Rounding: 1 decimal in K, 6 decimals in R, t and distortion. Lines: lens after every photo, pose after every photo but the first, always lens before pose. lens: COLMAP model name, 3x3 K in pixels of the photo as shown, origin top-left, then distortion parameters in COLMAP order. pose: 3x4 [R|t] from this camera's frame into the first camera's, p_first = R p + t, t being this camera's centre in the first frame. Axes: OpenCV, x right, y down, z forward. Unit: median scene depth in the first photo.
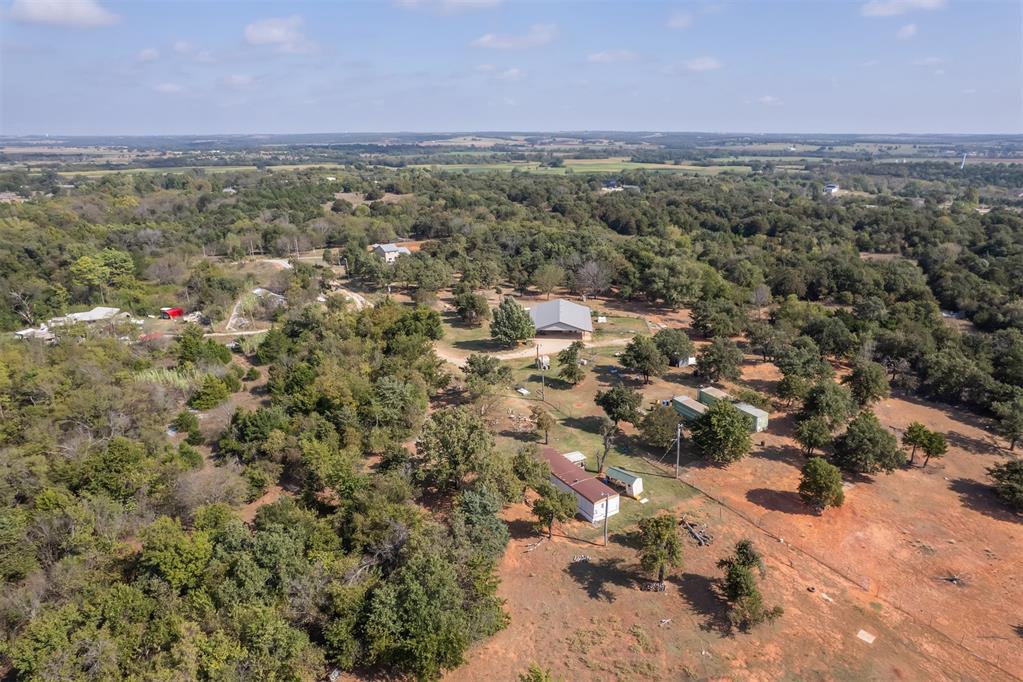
lens RADIAL K [[665.1, 0, 511.0], [0, 665.1, 351.8], [0, 0, 1]] dist [-0.086428, 0.079620]
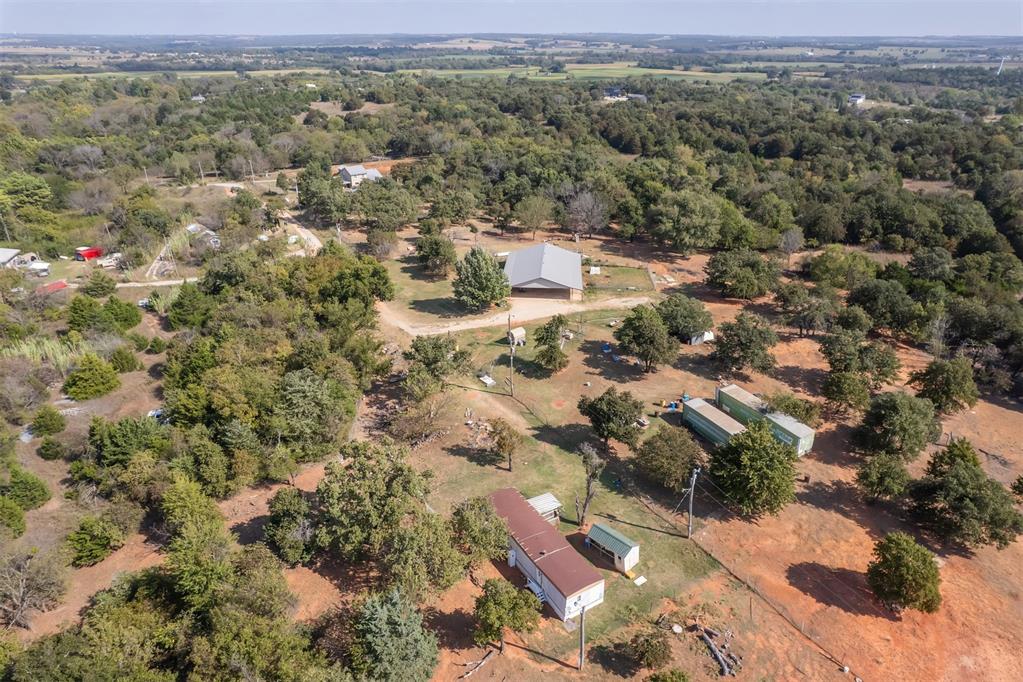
lens RADIAL K [[665.1, 0, 511.0], [0, 665.1, 351.8], [0, 0, 1]] dist [-0.086428, 0.079620]
pose [[0.999992, 0.004000, -0.000362, 0.023794], [-0.003919, 0.991511, 0.129967, -0.038287], [0.000879, -0.129965, 0.991518, 0.126977]]
